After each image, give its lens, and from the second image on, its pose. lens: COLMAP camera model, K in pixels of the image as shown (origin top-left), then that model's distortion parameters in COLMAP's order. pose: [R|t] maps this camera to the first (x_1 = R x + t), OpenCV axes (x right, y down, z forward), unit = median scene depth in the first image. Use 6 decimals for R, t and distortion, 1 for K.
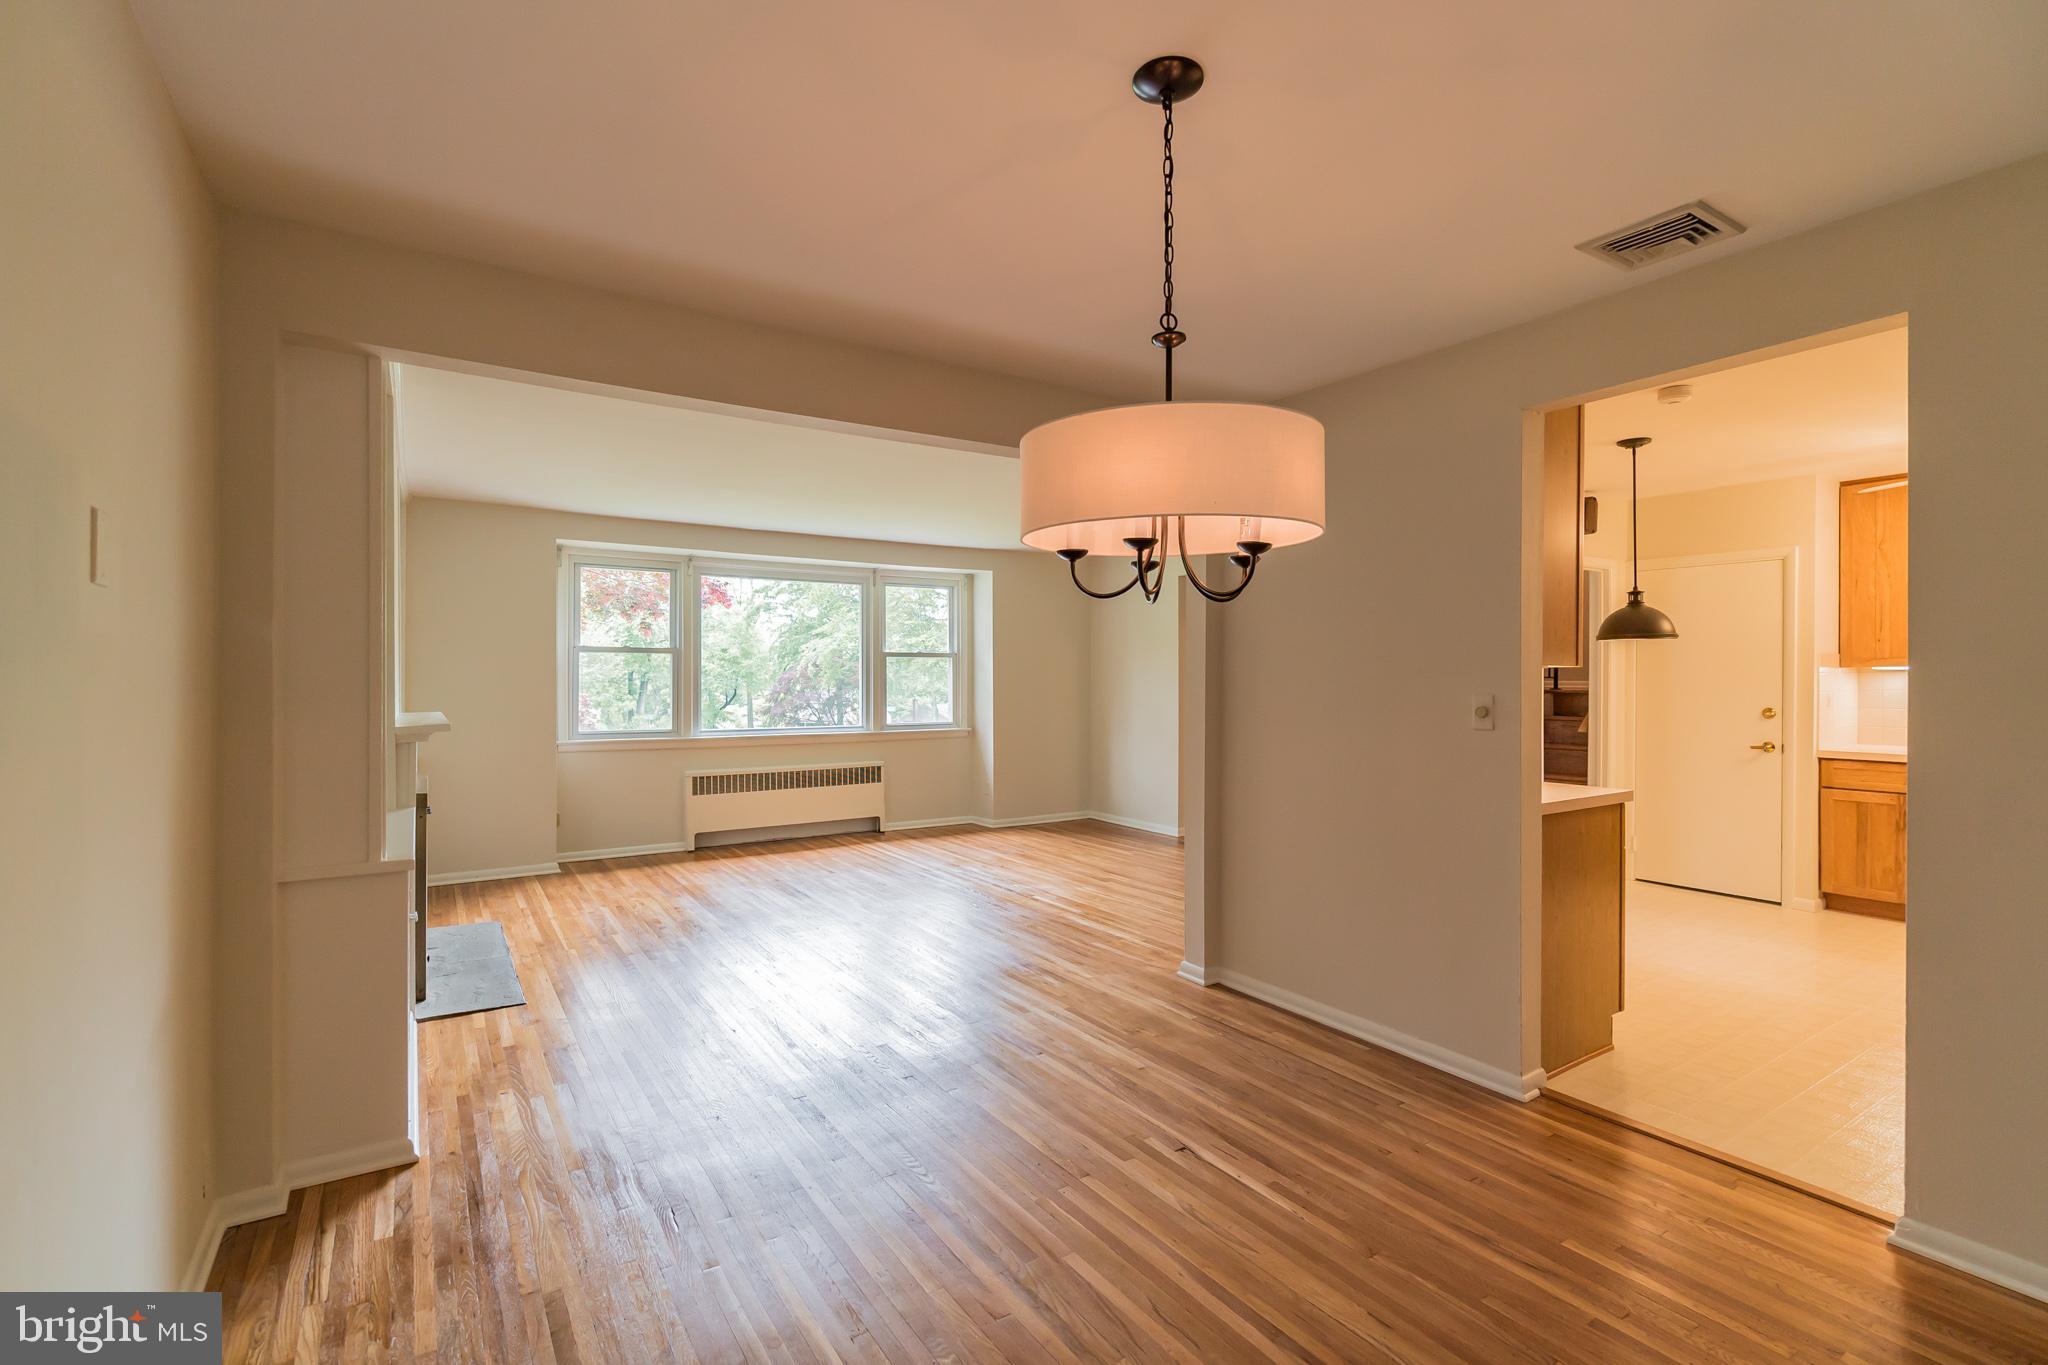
lens RADIAL K [[929.2, 0, 1014.3], [0, 929.2, 682.1], [0, 0, 1]] dist [-0.012208, 0.007167]
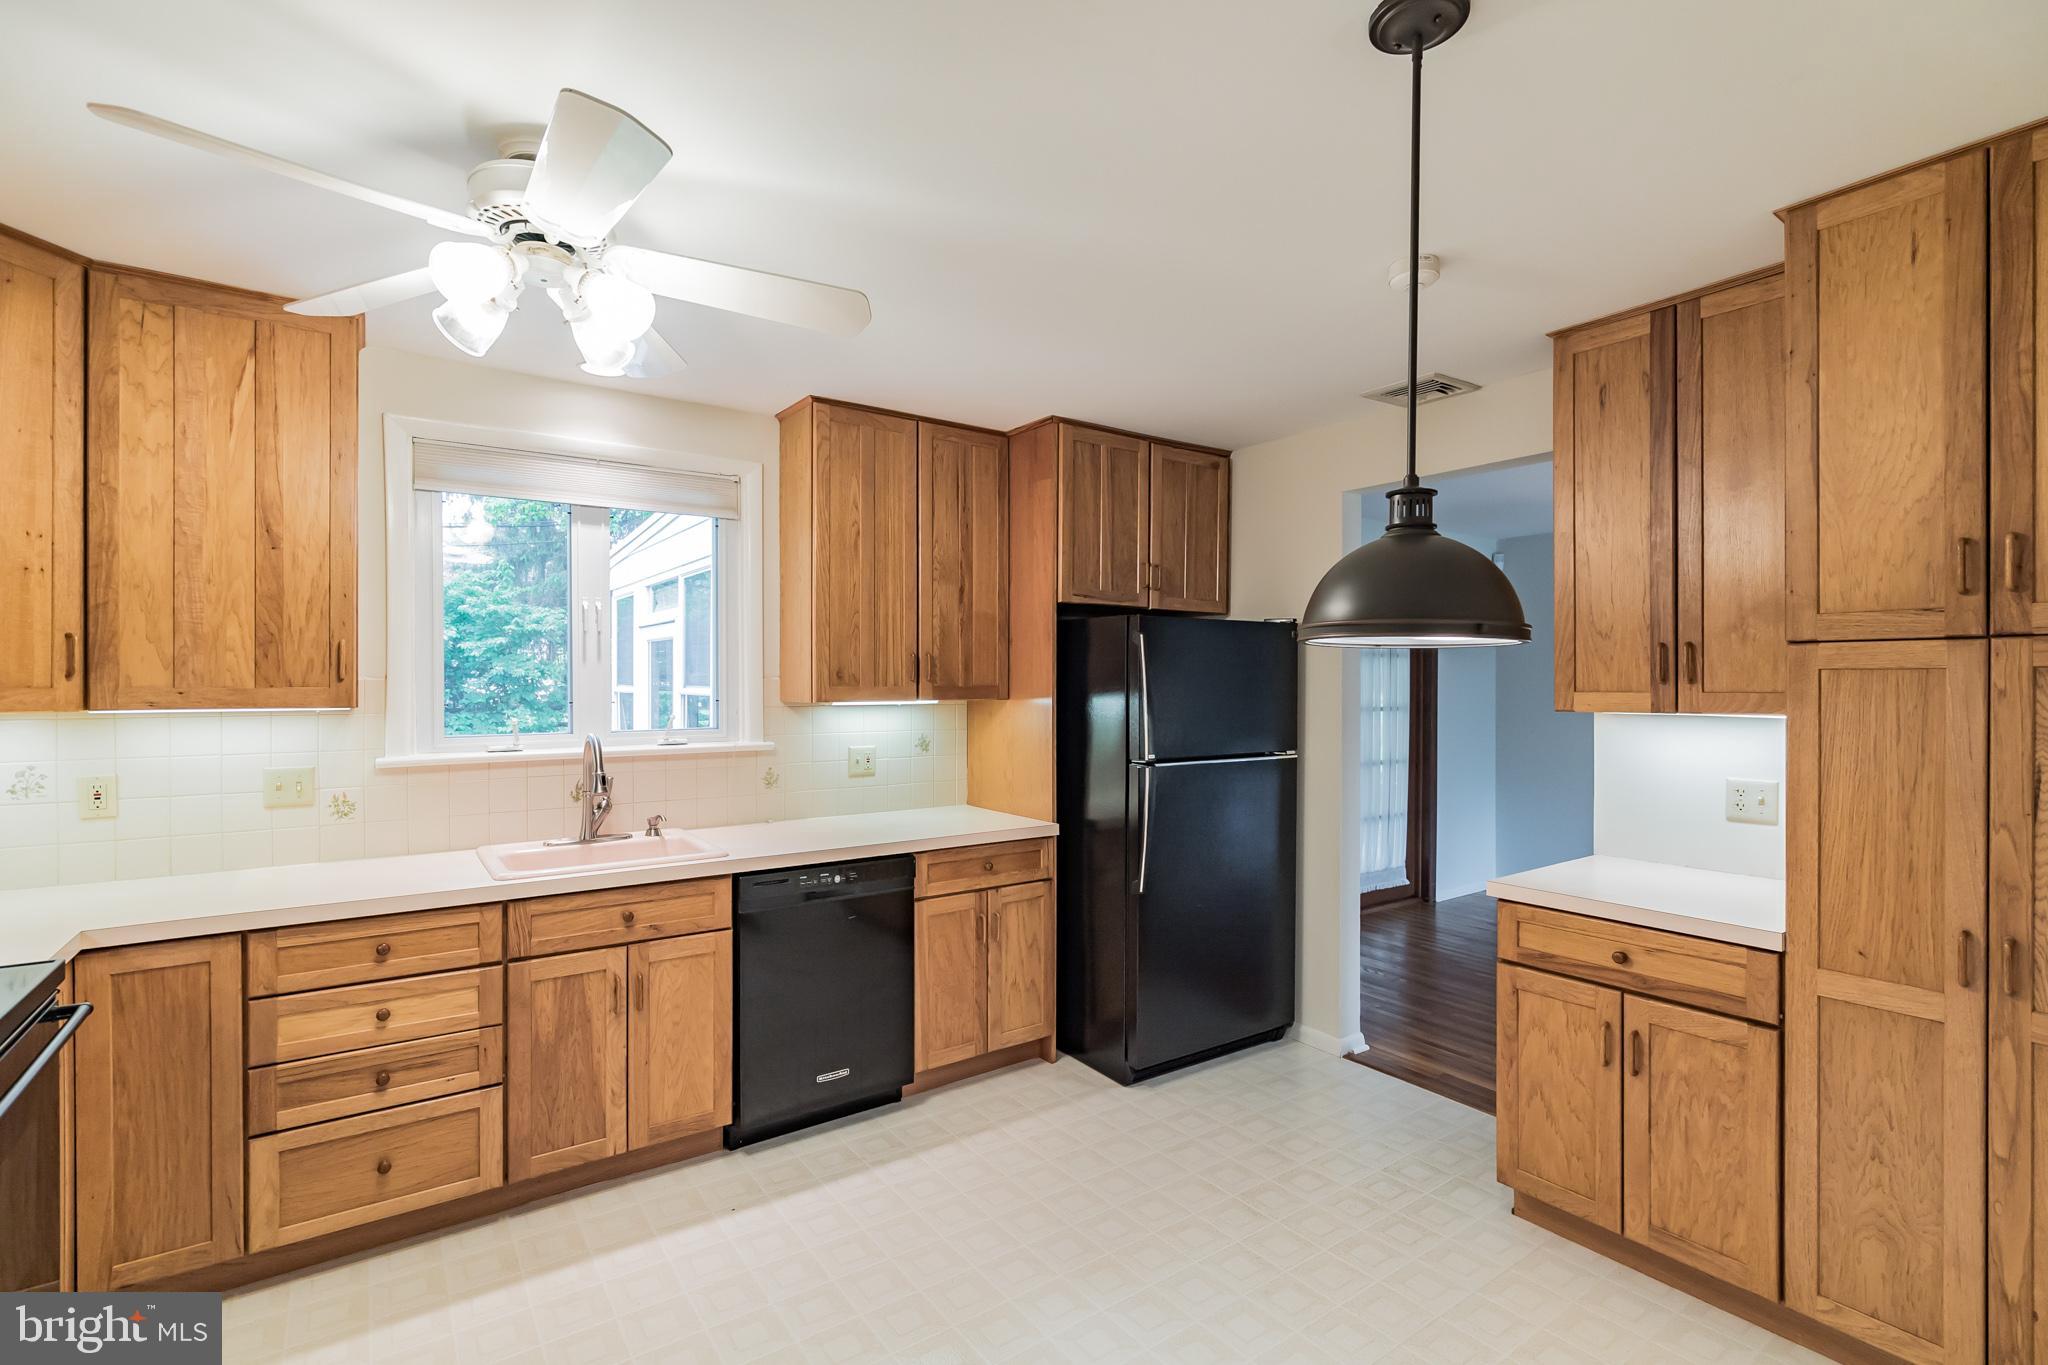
lens RADIAL K [[926.4, 0, 1024.0], [0, 926.4, 682.5], [0, 0, 1]] dist [-0.007253, 0.000069]
pose [[-0.998480, 0.002575, -0.055063, 0.701249], [0.002079, 0.999957, 0.009057, -0.028806], [0.055084, 0.008929, -0.998442, 1.119897]]
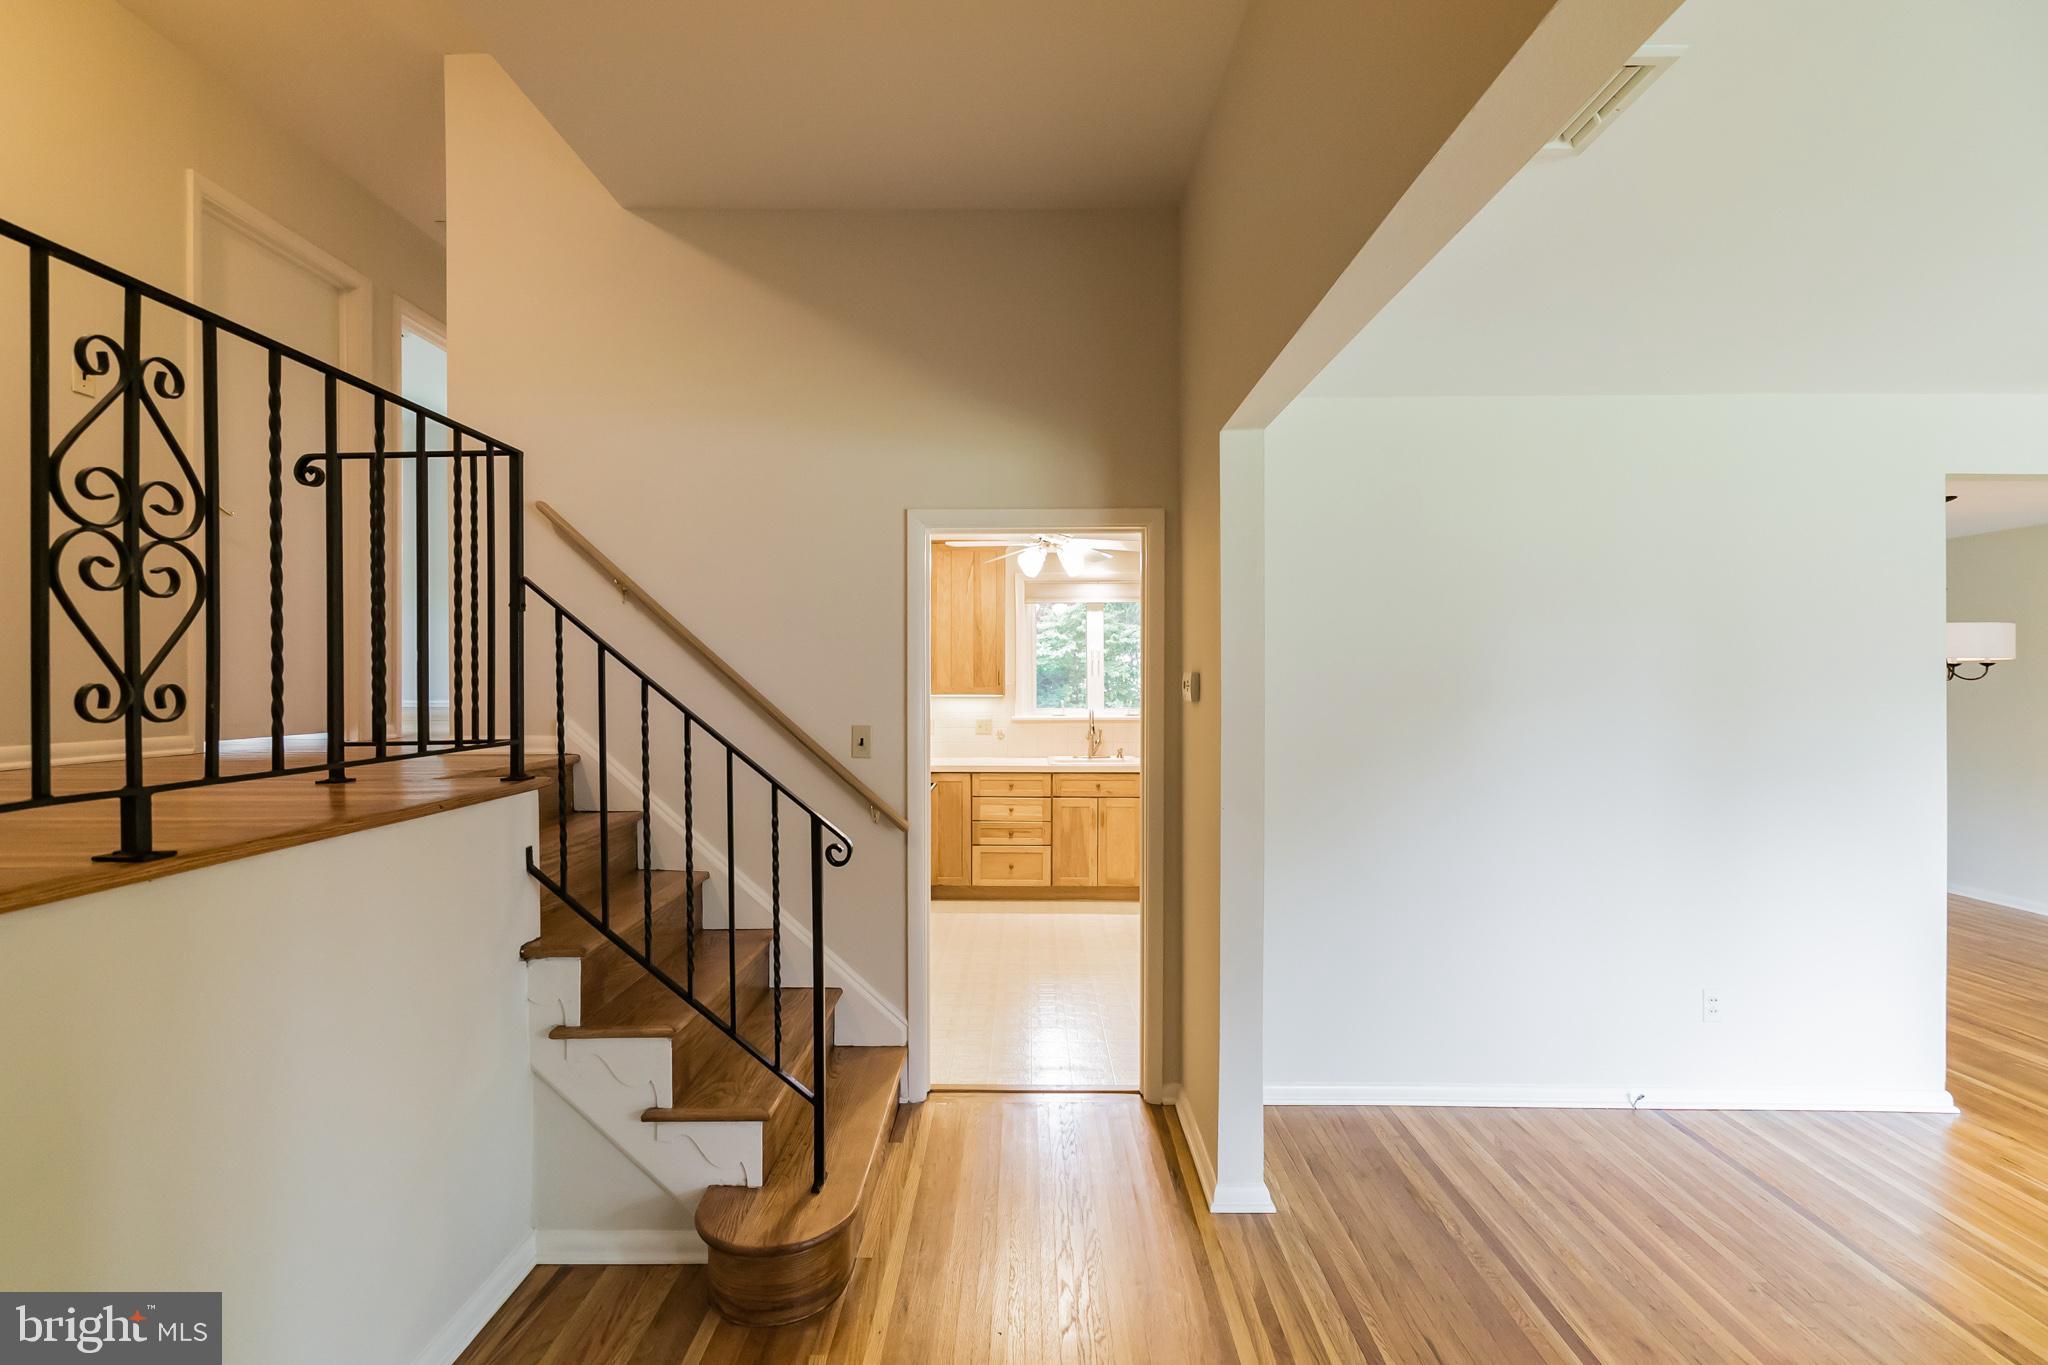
lens RADIAL K [[929.2, 0, 1014.3], [0, 929.2, 682.1], [0, 0, 1]] dist [-0.012208, 0.007167]
pose [[-0.835365, 0.001966, 0.549693, 0.322712], [0.007464, 0.999942, 0.007768, -0.038899], [-0.549645, 0.010592, -0.835331, 1.658614]]
